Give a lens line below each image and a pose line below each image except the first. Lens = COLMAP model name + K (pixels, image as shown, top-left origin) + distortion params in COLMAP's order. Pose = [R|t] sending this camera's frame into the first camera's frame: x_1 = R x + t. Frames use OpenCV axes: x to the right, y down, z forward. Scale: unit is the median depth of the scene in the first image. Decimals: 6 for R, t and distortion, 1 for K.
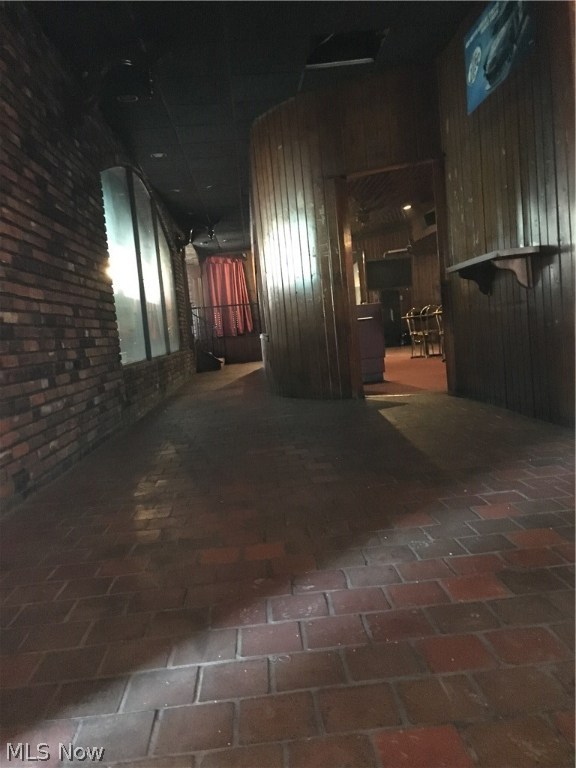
lens RADIAL K [[660.0, 0, 288.0], [0, 660.0, 384.0], [0, 0, 1]] dist [0.011234, 0.003407]
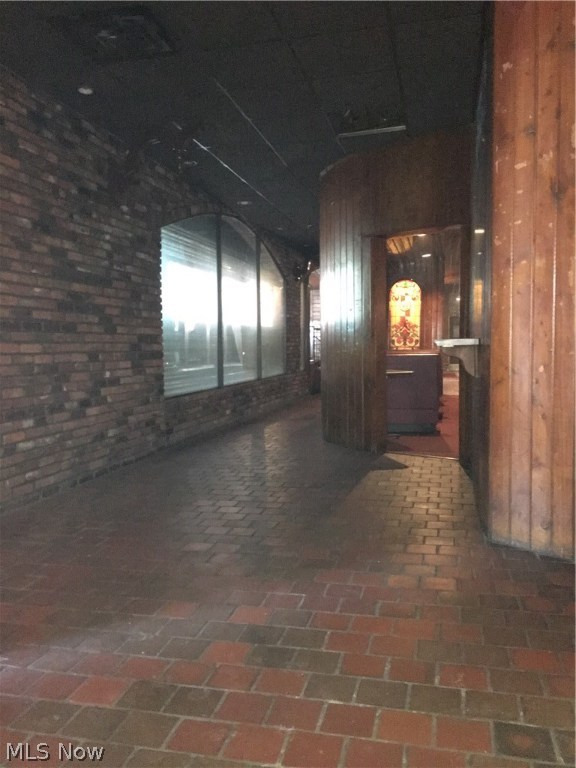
lens RADIAL K [[652.1, 0, 286.7], [0, 652.1, 371.8], [0, 0, 1]] dist [0.071473, -0.103766]
pose [[0.956324, 0.090215, -0.278040, 0.338788], [-0.097713, 0.995127, -0.013200, -0.104168], [0.275494, 0.039792, 0.960479, -0.017045]]
